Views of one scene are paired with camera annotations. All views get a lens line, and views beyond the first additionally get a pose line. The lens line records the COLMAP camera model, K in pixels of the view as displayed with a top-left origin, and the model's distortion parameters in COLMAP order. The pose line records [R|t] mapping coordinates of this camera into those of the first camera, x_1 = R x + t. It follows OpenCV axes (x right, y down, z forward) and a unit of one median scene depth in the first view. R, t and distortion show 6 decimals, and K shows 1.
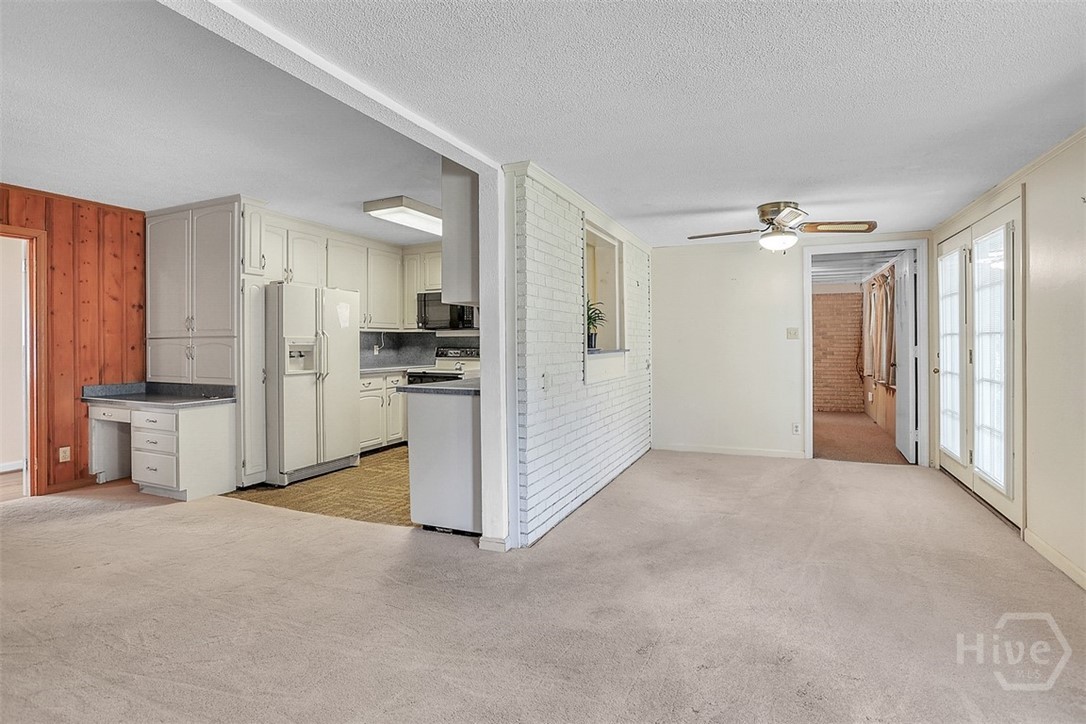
lens RADIAL K [[539.1, 0, 541.7], [0, 539.1, 343.2], [0, 0, 1]] dist [-0.047816, 0.000039]
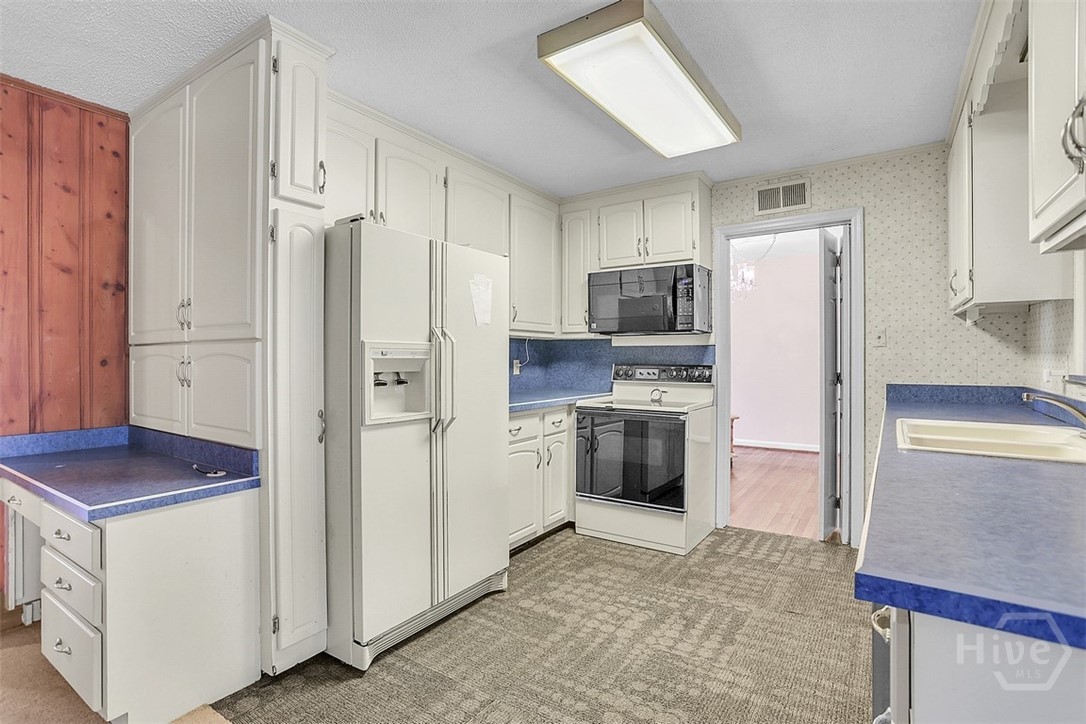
lens RADIAL K [[533.8, 0, 543.0], [0, 533.8, 362.0], [0, 0, 1]] dist [-0.038557, 0.000241]
pose [[0.985310, 0.006427, -0.170652, -0.245726], [-0.005057, 0.999951, 0.008463, 0.001764], [0.170698, -0.007475, 0.985295, 0.557951]]
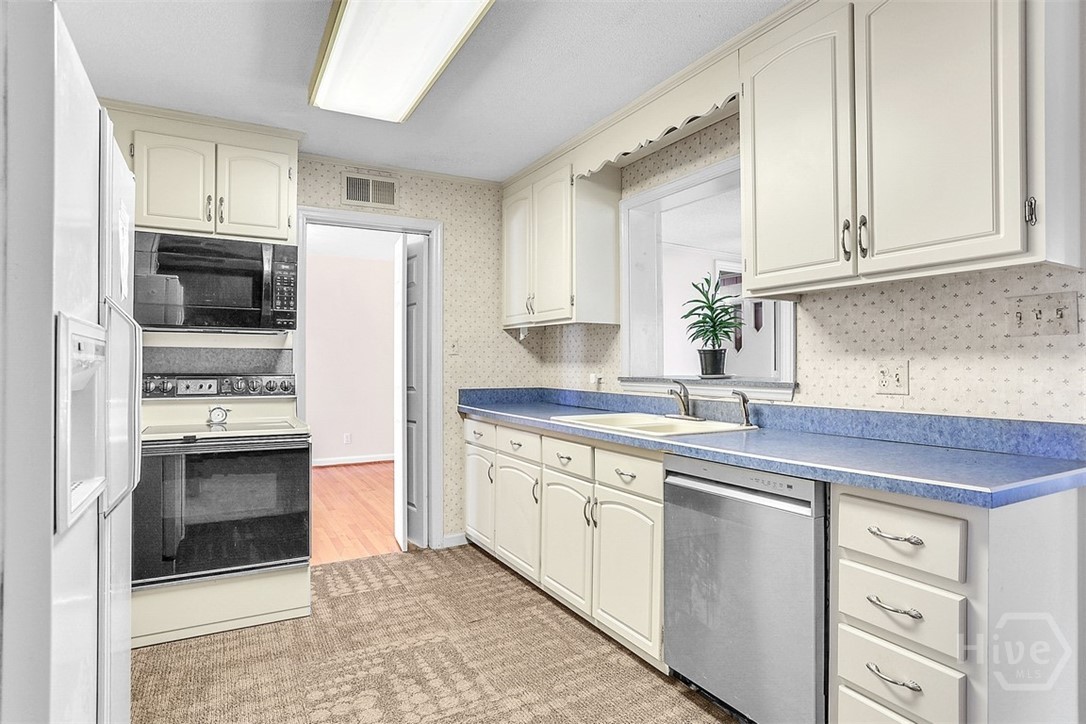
lens RADIAL K [[581.8, 0, 543.0], [0, 581.8, 362.0], [0, 0, 1]] dist [-0.026726, 0.000817]
pose [[0.593392, 0.012369, 0.804819, -0.512683], [-0.005487, 0.999921, -0.011322, 0.004090], [-0.804895, 0.002302, 0.593413, 0.719795]]
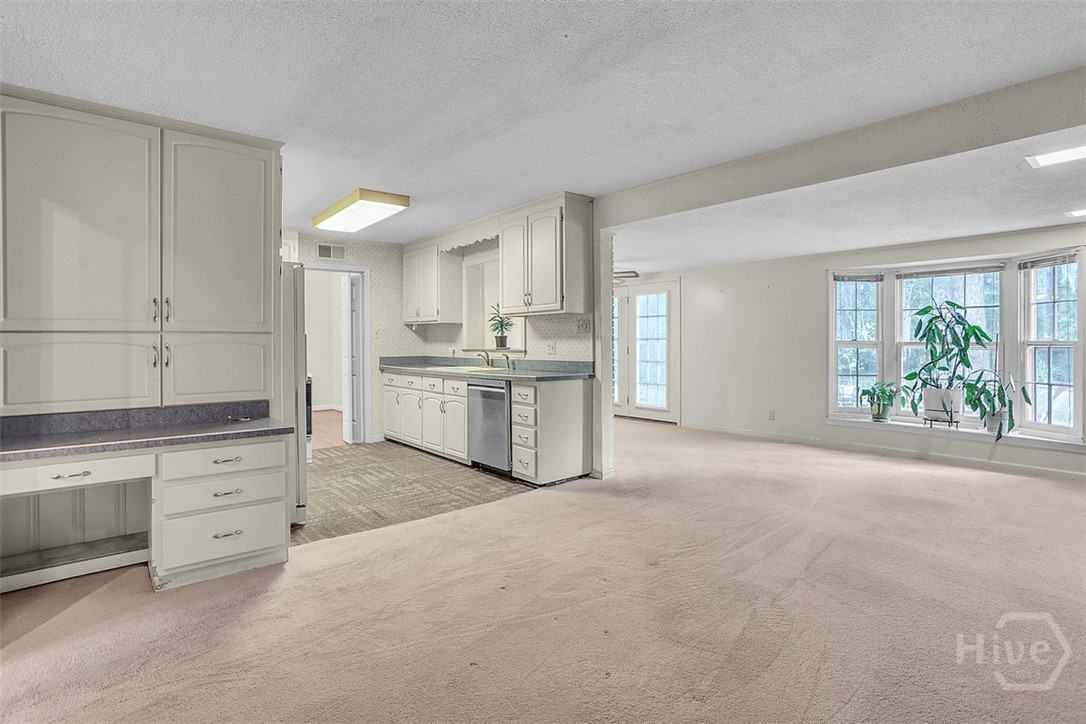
lens RADIAL K [[539.1, 0, 541.7], [0, 539.1, 343.2], [0, 0, 1]] dist [-0.047816, 0.000039]
pose [[0.440818, 0.004252, 0.897586, -0.985725], [0.001444, 0.999984, -0.005446, 0.006259], [-0.897595, 0.003697, 0.440805, 0.311440]]
